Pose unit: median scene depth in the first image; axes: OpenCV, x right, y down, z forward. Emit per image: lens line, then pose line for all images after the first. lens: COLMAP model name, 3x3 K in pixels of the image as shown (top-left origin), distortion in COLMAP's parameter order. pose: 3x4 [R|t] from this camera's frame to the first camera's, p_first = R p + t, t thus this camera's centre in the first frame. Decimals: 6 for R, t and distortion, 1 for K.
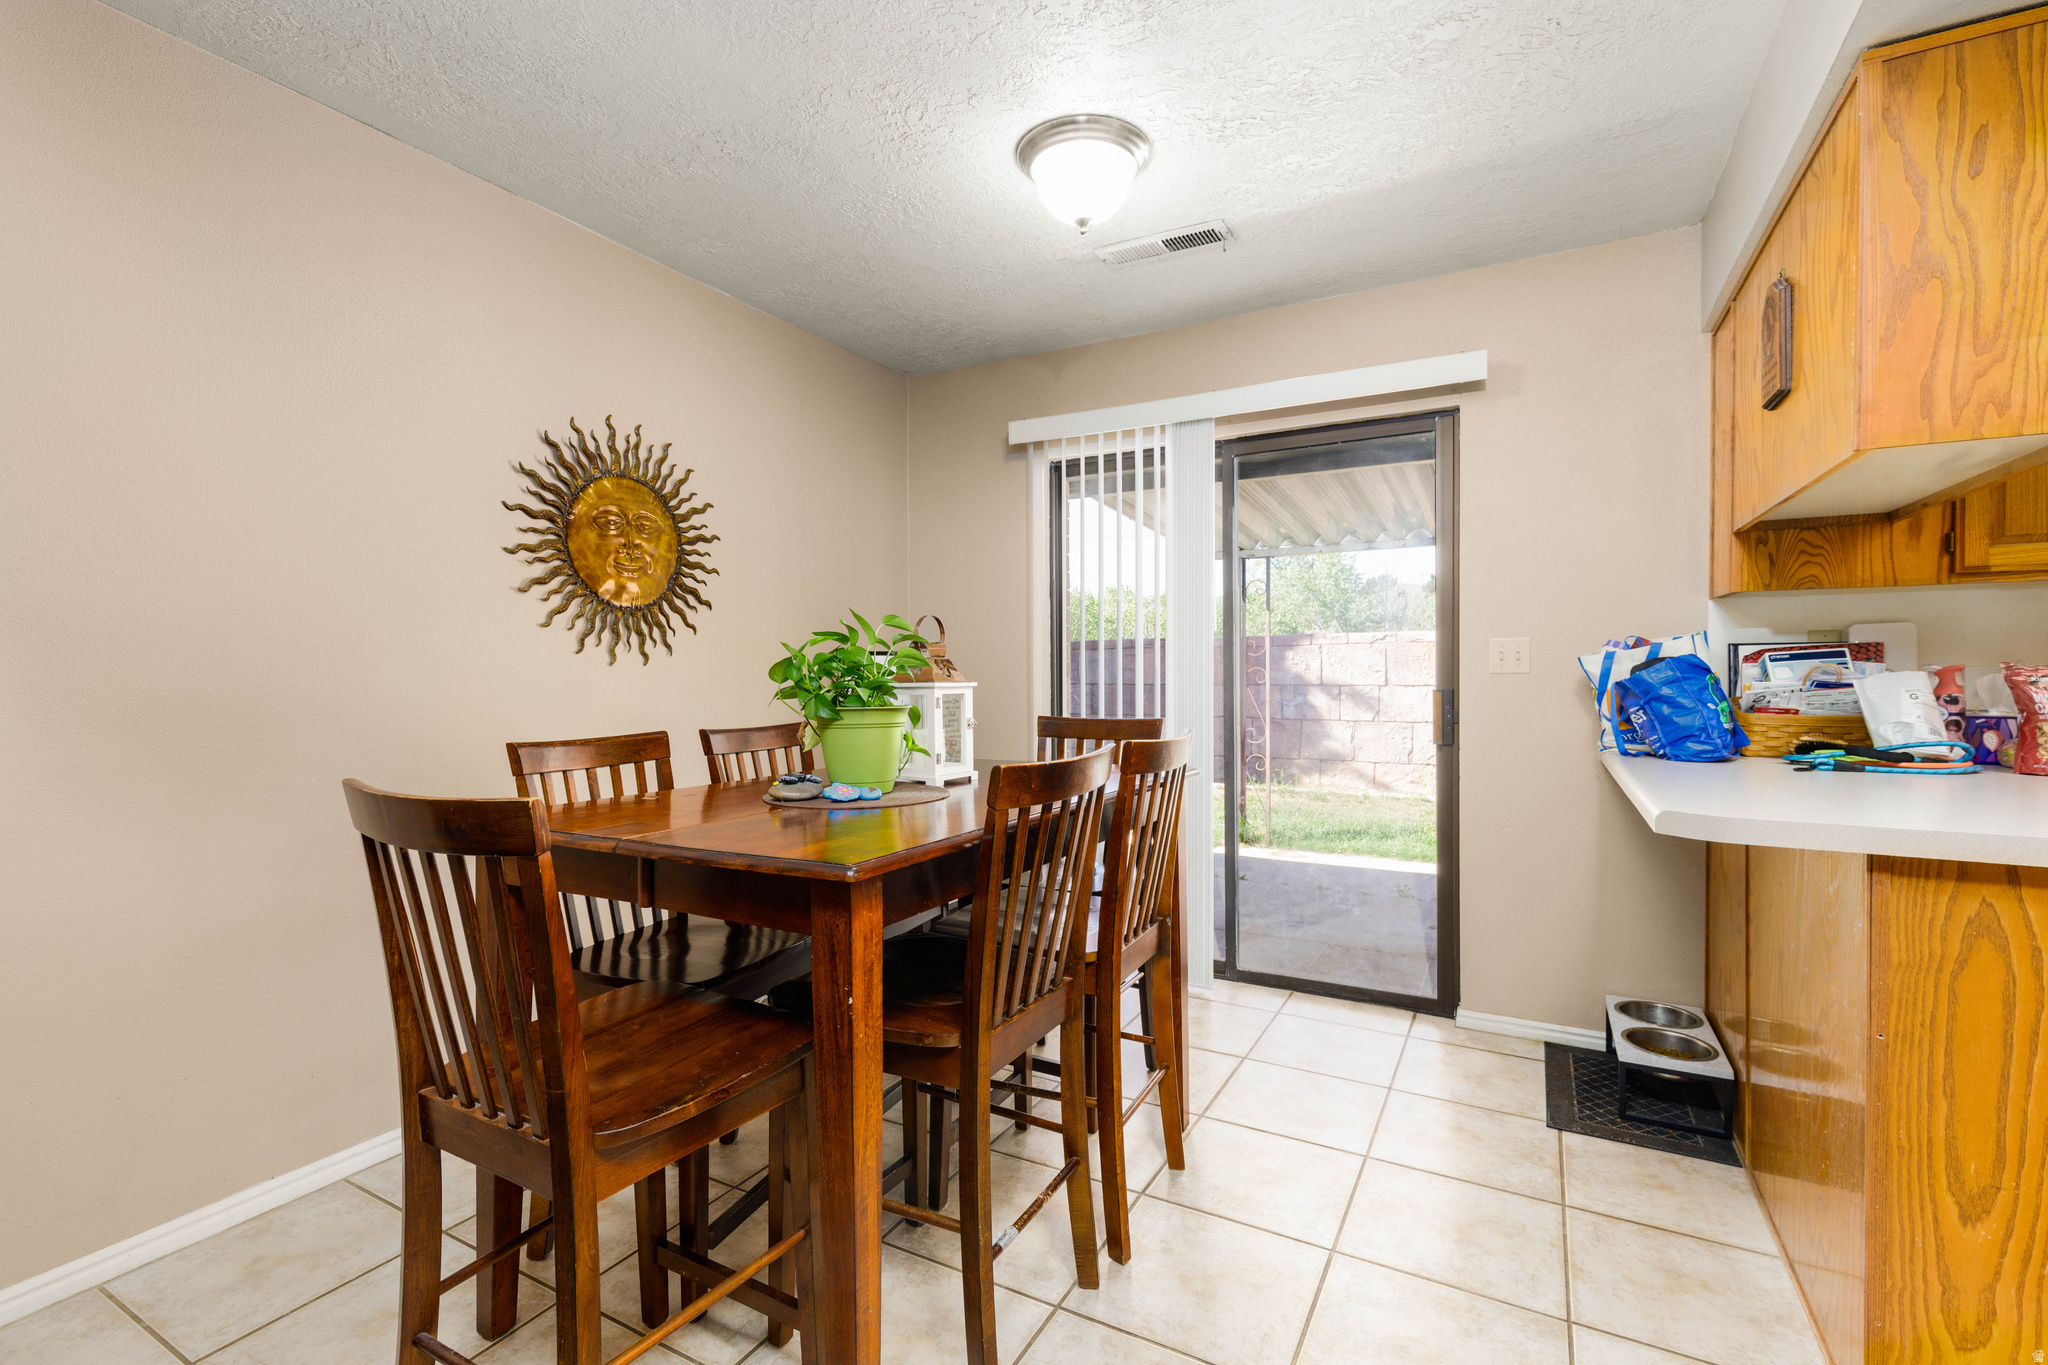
lens RADIAL K [[915.9, 0, 1035.3], [0, 915.9, 683.6], [0, 0, 1]] dist [0.000807, -0.000642]
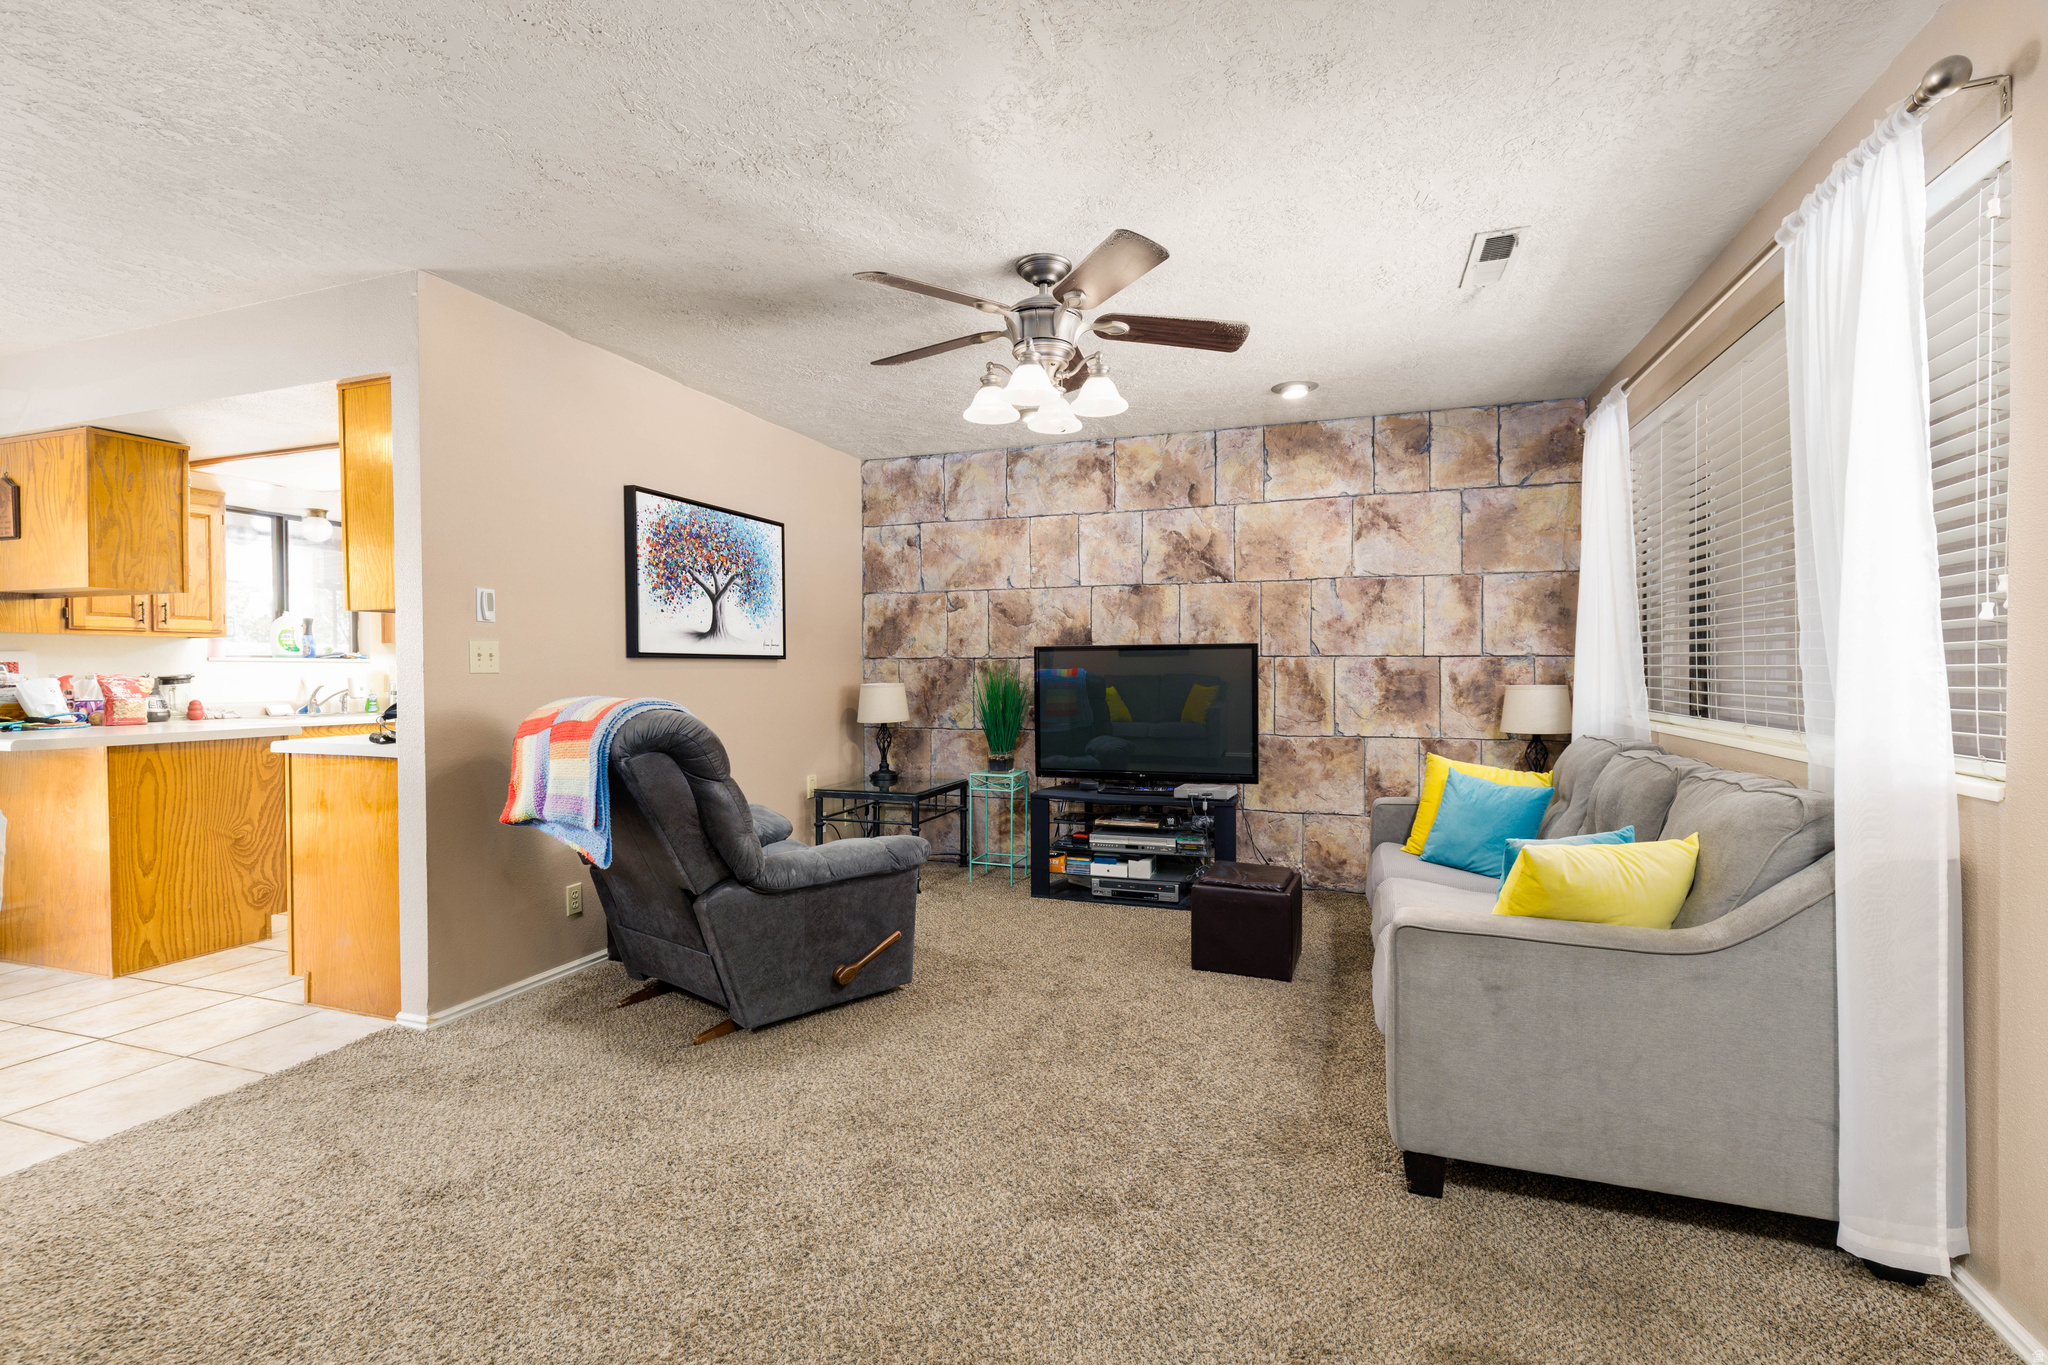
lens RADIAL K [[915.9, 0, 1043.3], [0, 915.9, 681.5], [0, 0, 1]] dist [0.000807, -0.000642]
pose [[-0.176595, -0.006285, 0.984264, -1.252009], [0.022473, 0.999693, 0.010416, 0.019689], [-0.984027, 0.023958, -0.176399, -0.685473]]
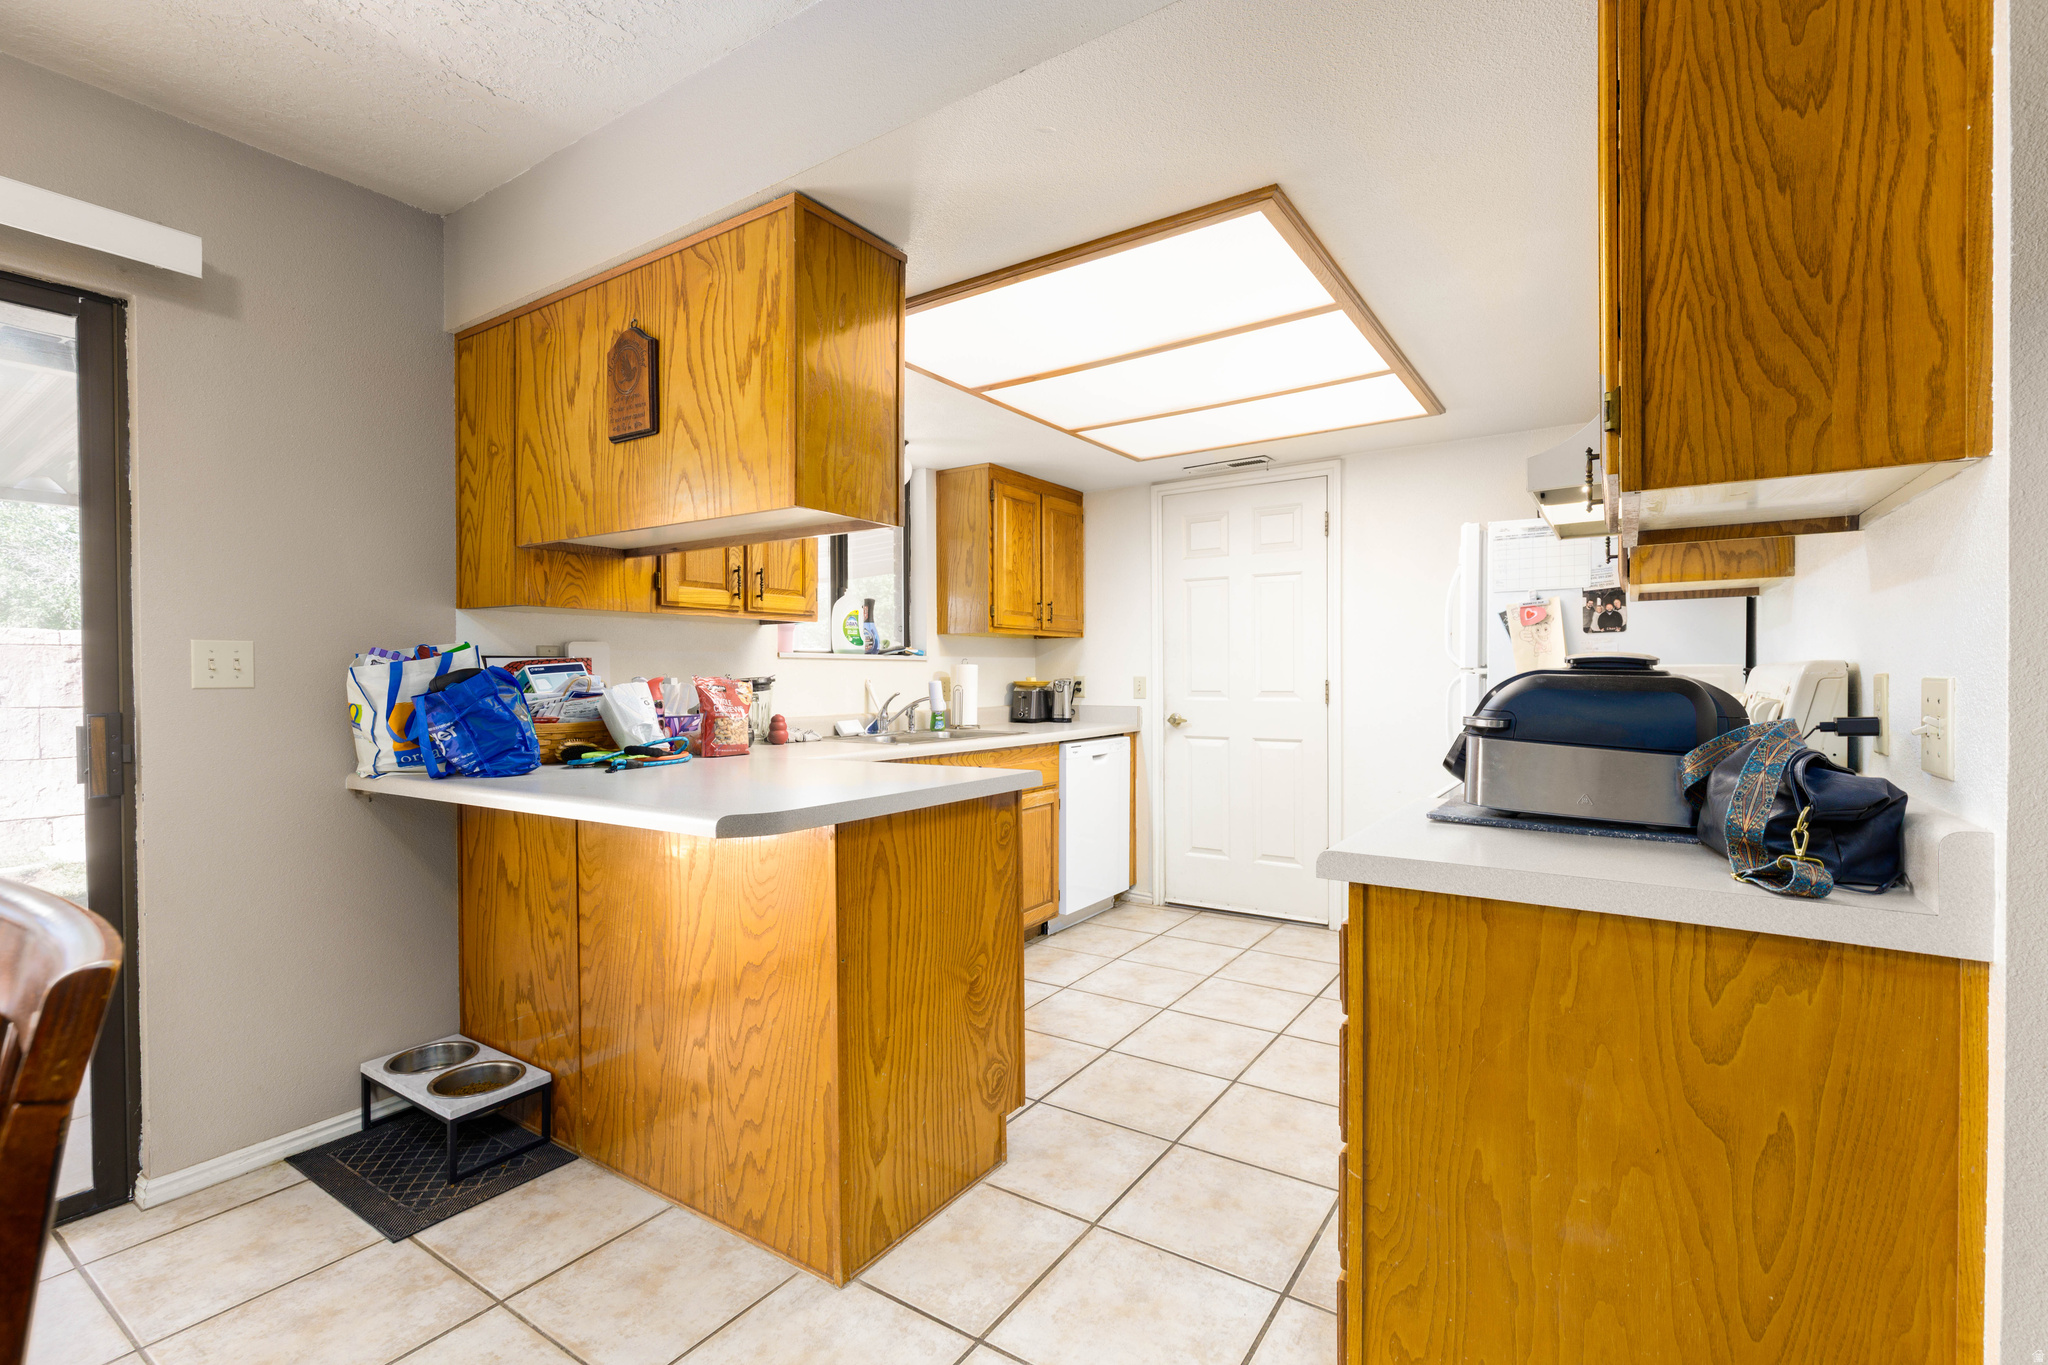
lens RADIAL K [[915.9, 0, 1032.9], [0, 915.9, 680.8], [0, 0, 1]] dist [0.000807, -0.000642]
pose [[0.080567, -0.002224, 0.996747, -0.211155], [0.020283, 0.999794, 0.000591, -0.005457], [-0.996543, 0.020170, 0.080595, 0.365357]]
